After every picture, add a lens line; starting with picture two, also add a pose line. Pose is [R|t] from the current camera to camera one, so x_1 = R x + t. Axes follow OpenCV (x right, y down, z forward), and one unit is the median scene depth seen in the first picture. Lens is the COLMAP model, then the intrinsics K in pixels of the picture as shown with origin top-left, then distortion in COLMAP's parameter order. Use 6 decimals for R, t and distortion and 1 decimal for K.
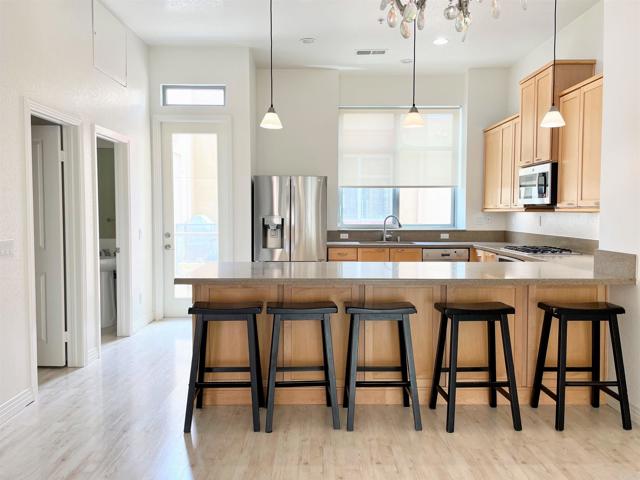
lens RADIAL K [[502.8, 0, 319.2], [0, 502.8, 234.5], [0, 0, 1]] dist [0.036719, -0.003413]
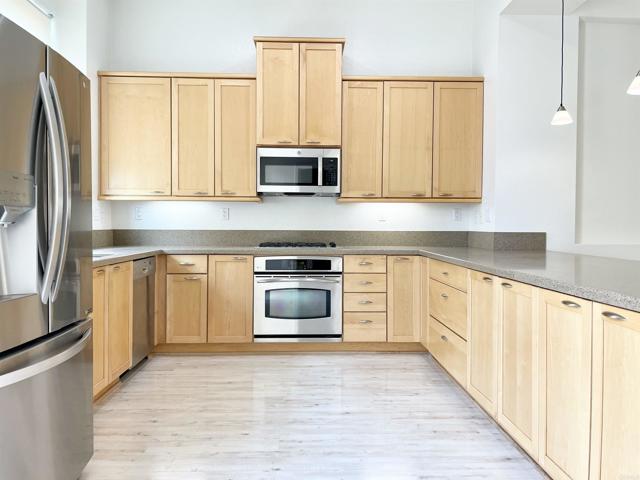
lens RADIAL K [[489.7, 0, 320.0], [0, 489.7, 240.0], [0, 0, 1]] dist [0.026507, -0.005004]
pose [[-0.023113, -0.031783, 0.999228, -0.428670], [0.041115, 0.998619, 0.032715, -0.004992], [-0.998887, 0.041839, -0.021774, 1.034902]]
